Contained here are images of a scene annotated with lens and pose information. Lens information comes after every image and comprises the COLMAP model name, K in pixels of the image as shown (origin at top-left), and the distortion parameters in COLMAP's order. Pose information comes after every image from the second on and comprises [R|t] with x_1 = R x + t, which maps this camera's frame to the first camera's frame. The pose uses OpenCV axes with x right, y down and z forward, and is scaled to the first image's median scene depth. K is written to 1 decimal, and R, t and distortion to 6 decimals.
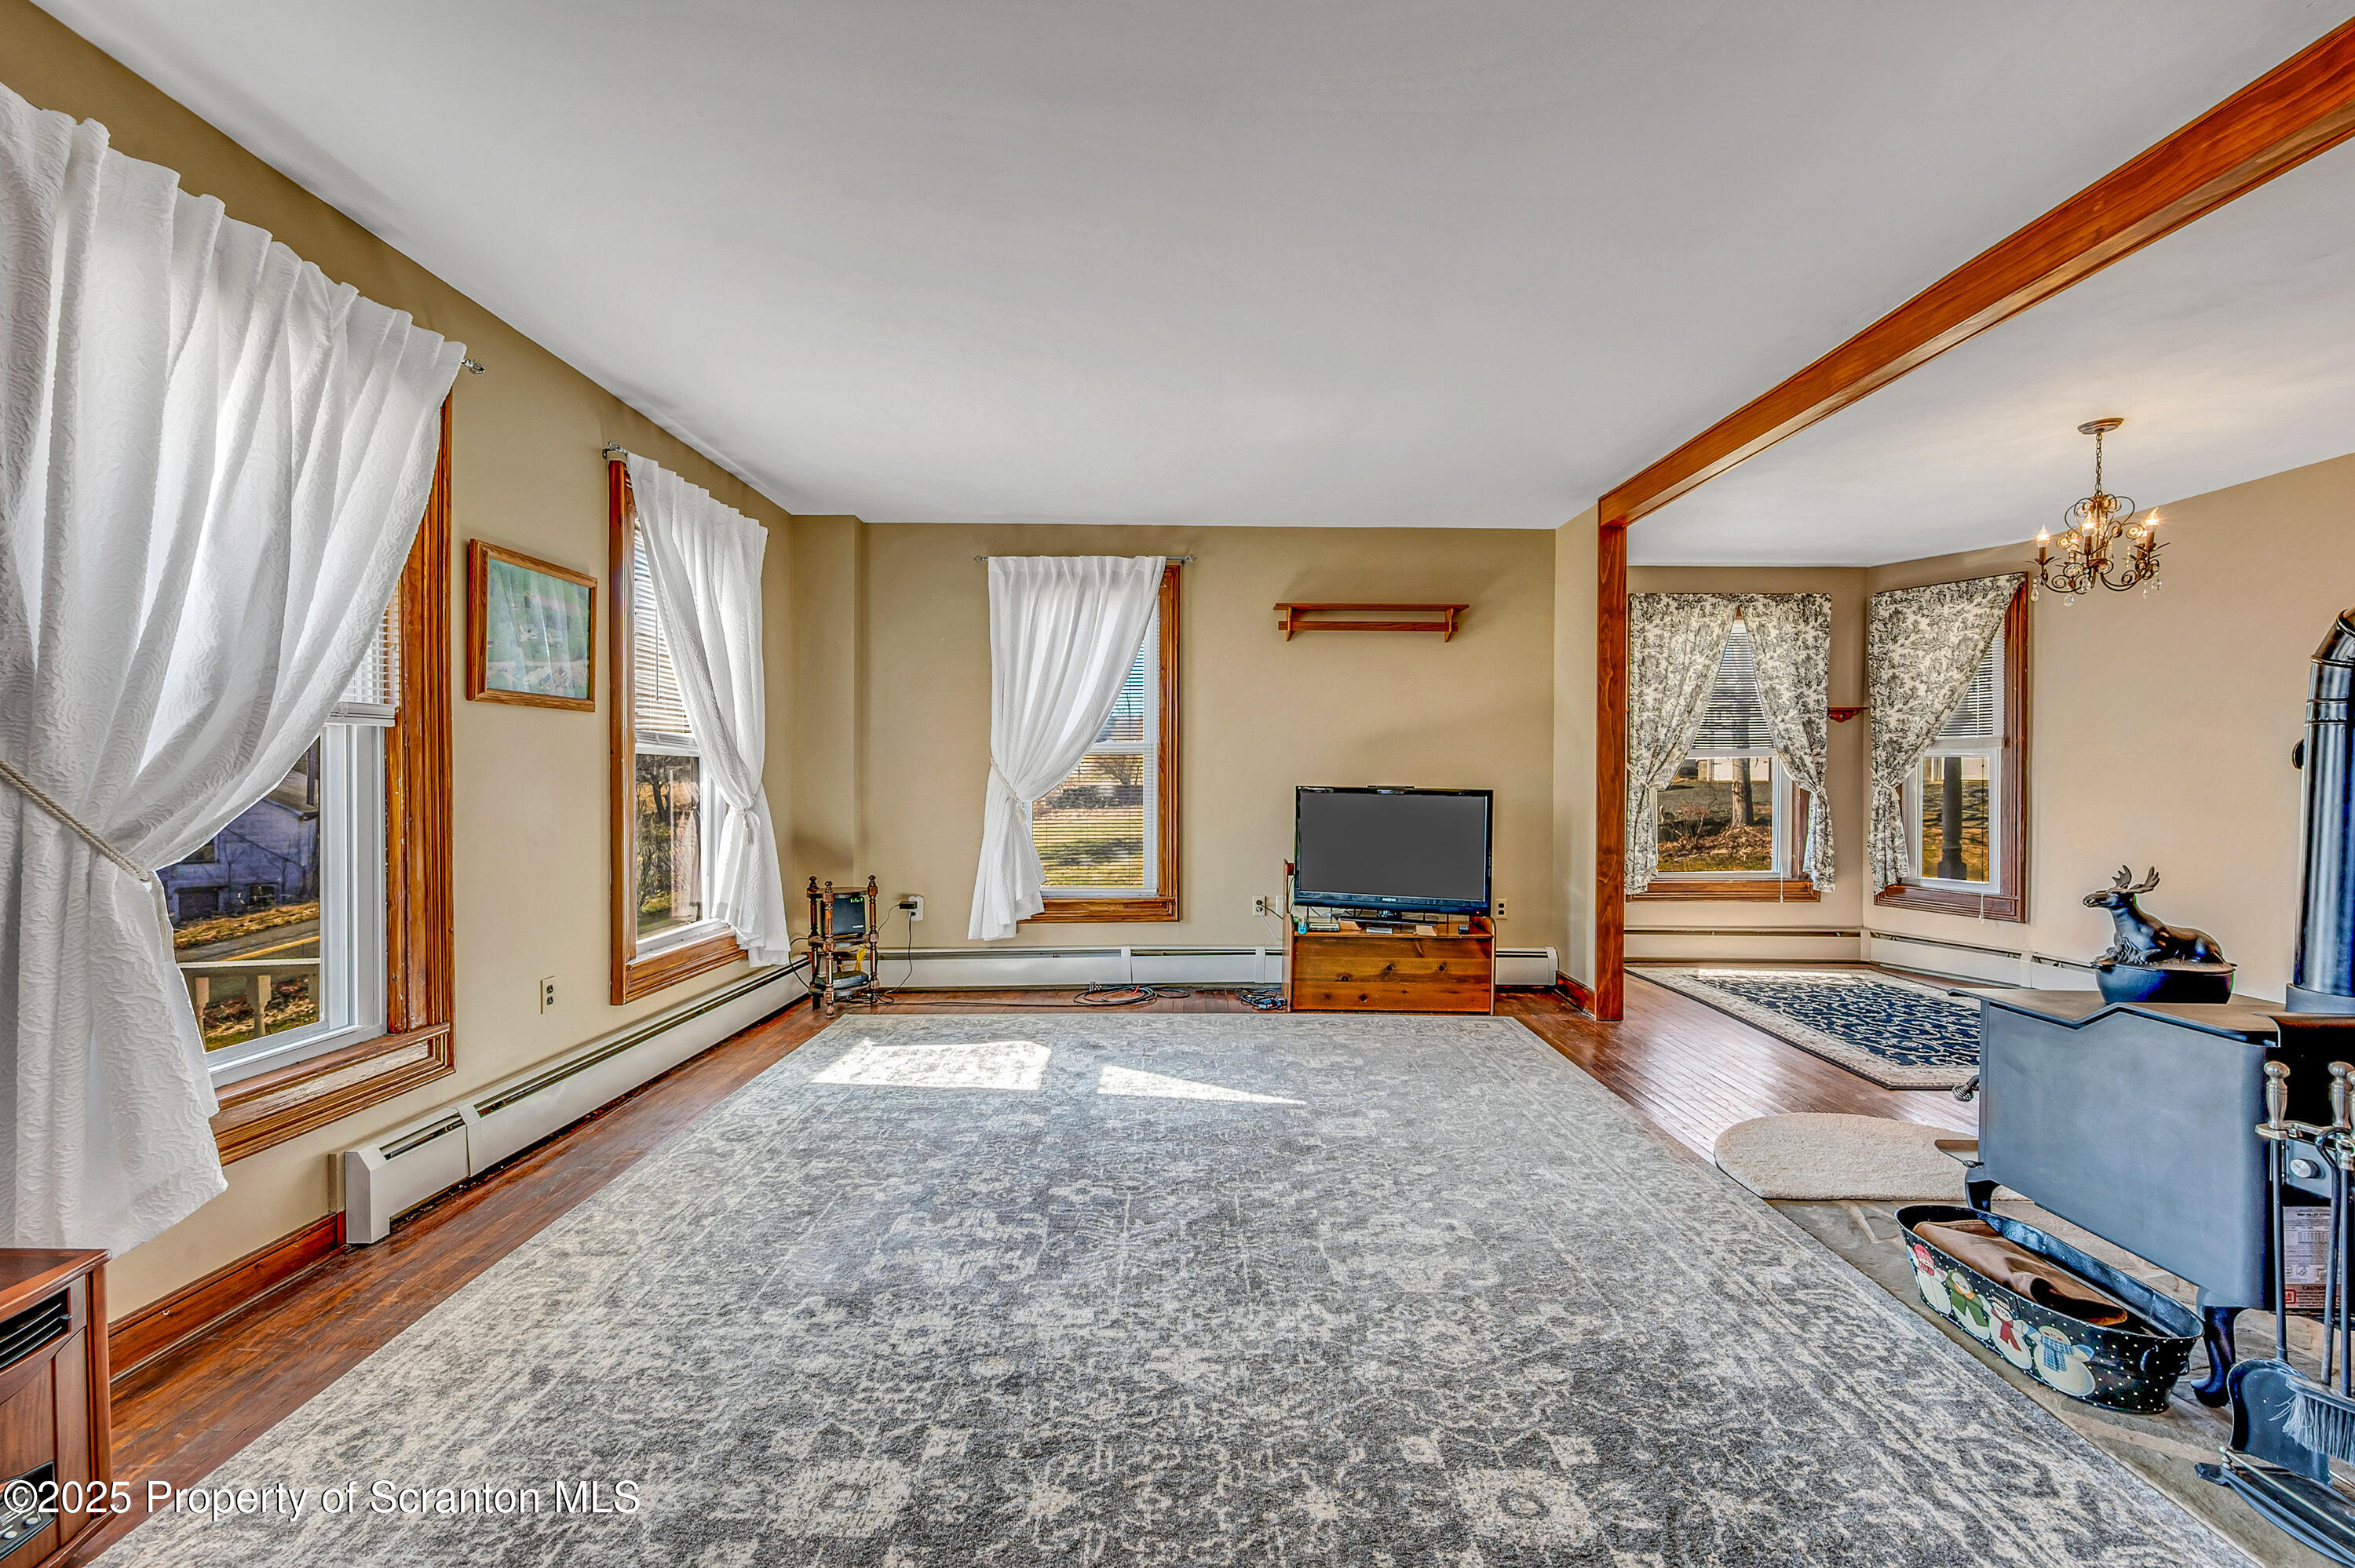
lens RADIAL K [[951.0, 0, 1183.6], [0, 951.0, 779.8], [0, 0, 1]] dist [0.000160, -0.000054]
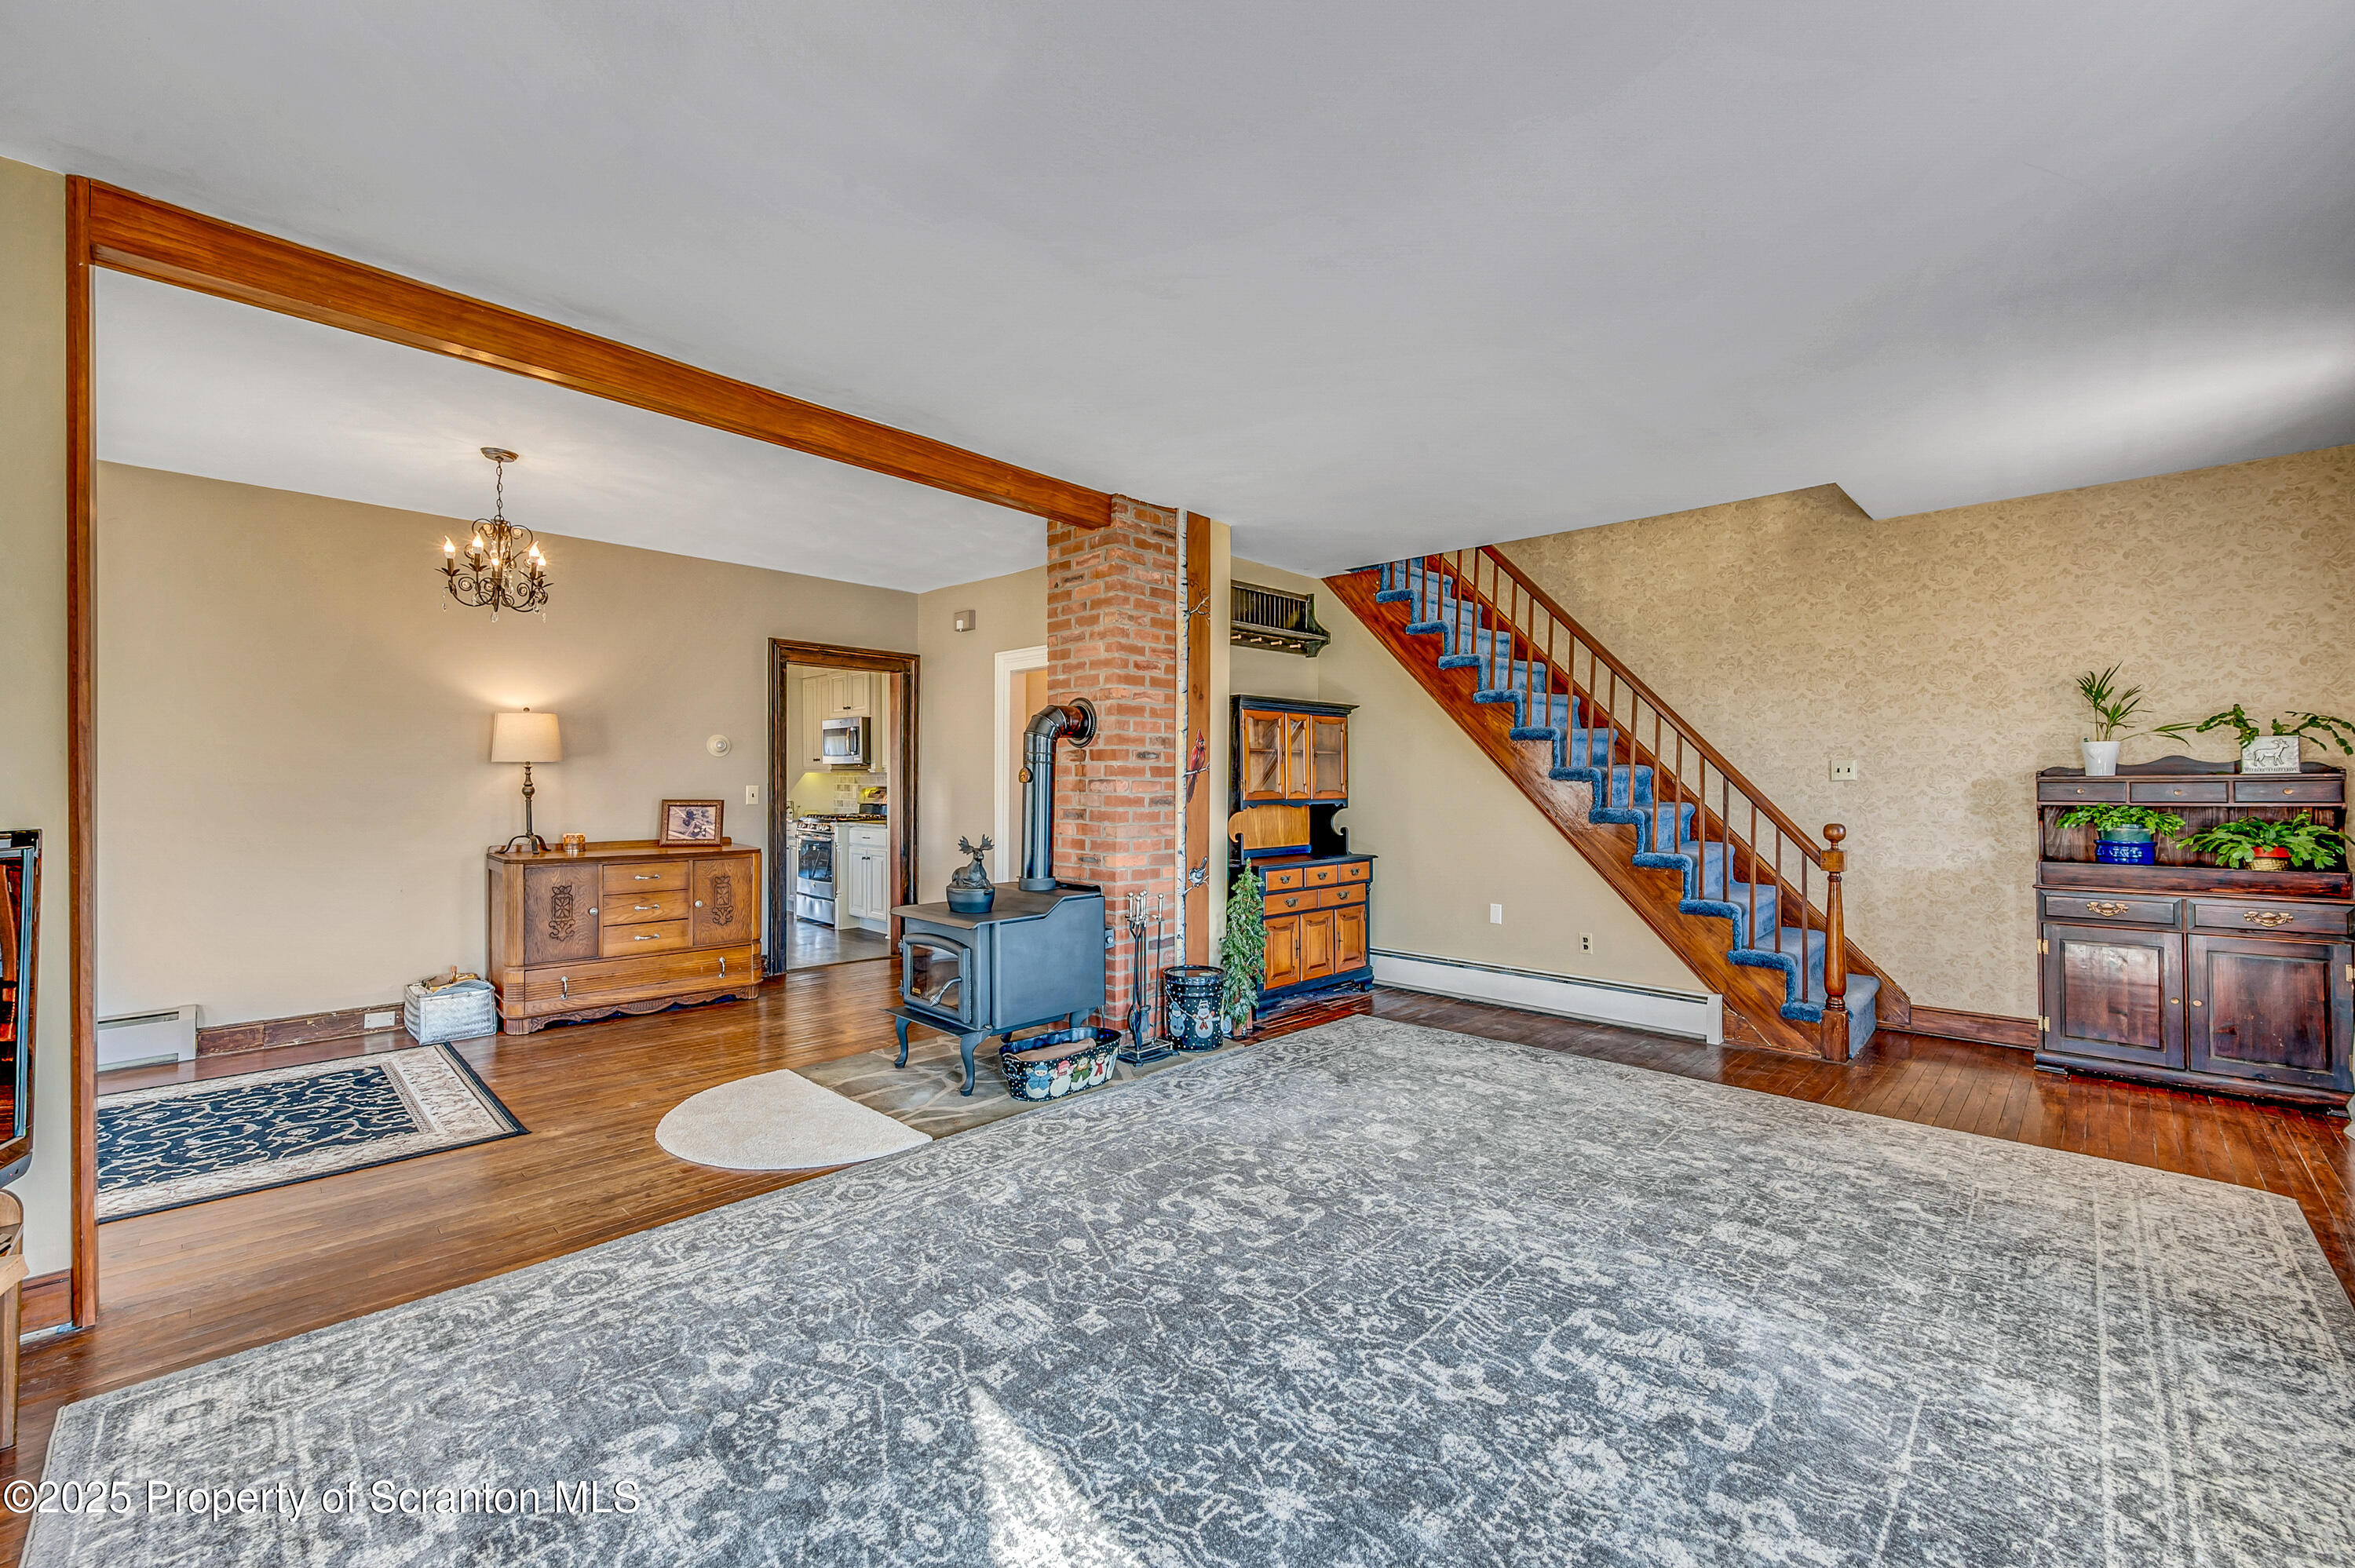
lens RADIAL K [[951.0, 0, 1183.6], [0, 951.0, 779.8], [0, 0, 1]] dist [0.000160, -0.000054]
pose [[-0.722567, -0.007205, 0.691264, -0.406399], [-0.002929, 0.999969, 0.007361, -0.021950], [-0.691295, 0.003294, -0.722565, 1.507051]]
